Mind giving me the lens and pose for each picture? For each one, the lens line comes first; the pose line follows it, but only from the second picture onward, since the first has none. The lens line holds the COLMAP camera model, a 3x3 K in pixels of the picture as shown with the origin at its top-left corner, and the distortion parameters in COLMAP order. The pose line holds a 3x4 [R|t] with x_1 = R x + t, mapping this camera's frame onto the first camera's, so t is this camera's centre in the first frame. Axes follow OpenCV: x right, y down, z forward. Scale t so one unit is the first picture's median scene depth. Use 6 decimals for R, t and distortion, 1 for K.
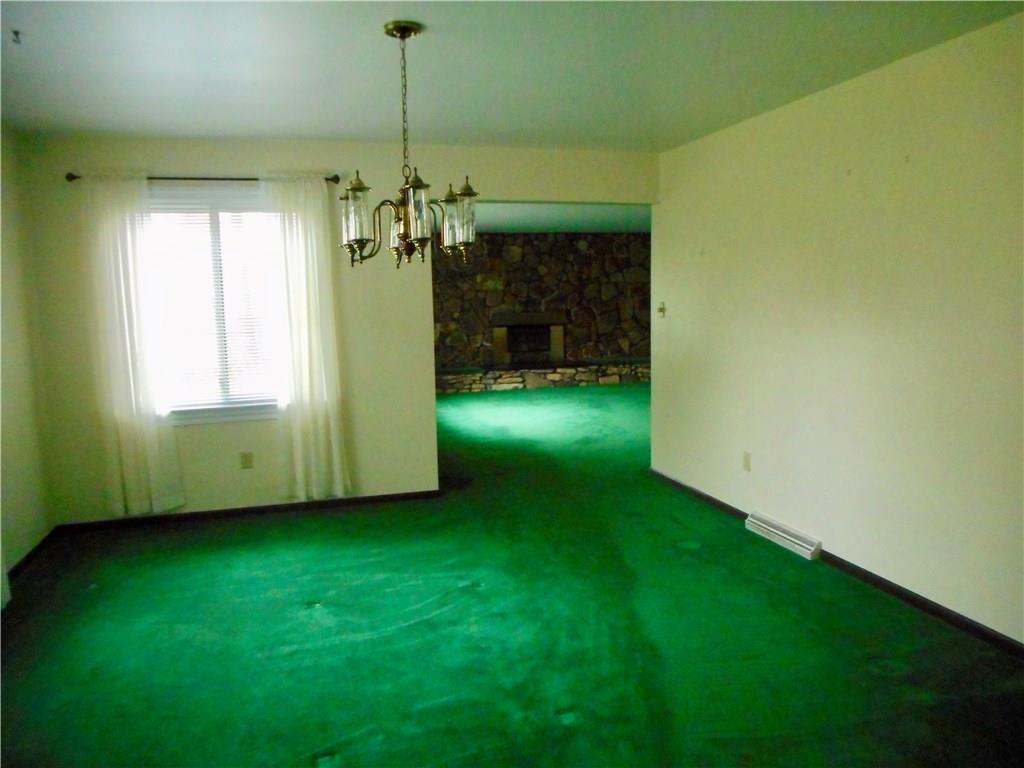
lens RADIAL K [[768.1, 0, 511.4], [0, 768.1, 390.2], [0, 0, 1]] dist [0.037283, 0.006430]
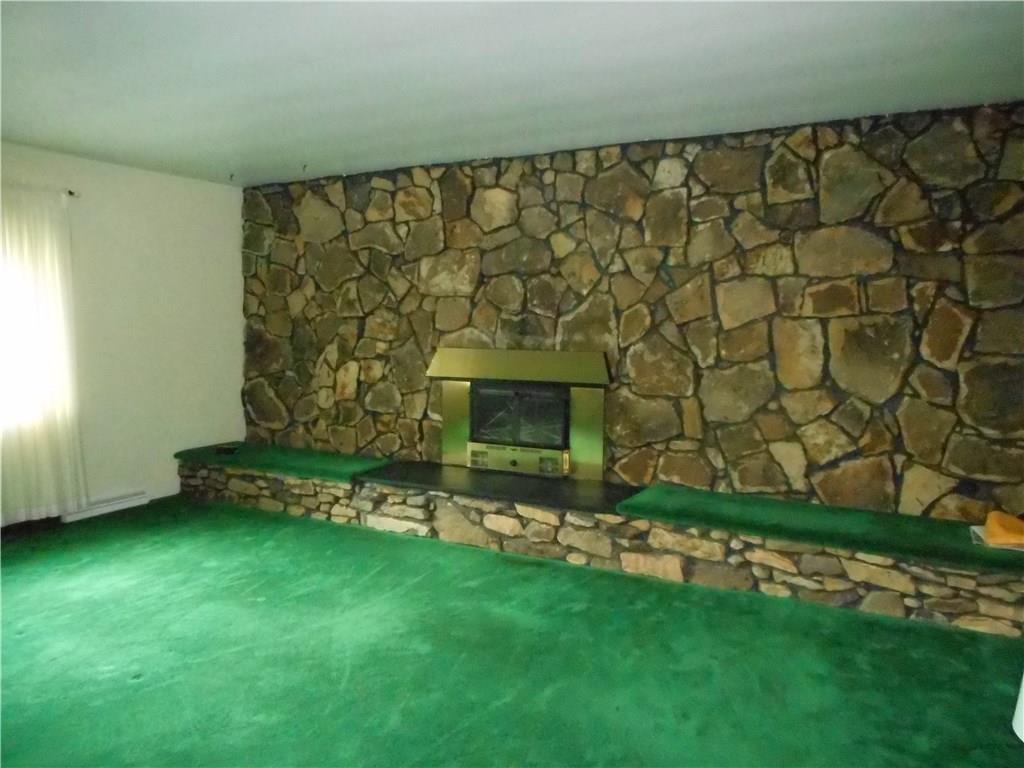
lens RADIAL K [[768.1, 0, 513.3], [0, 768.1, 387.6], [0, 0, 1]] dist [0.037283, 0.006430]
pose [[0.719278, 0.089946, -0.688876, 0.305146], [-0.110432, 0.993779, 0.014451, -0.087554], [0.685890, 0.065679, 0.724736, 0.708881]]
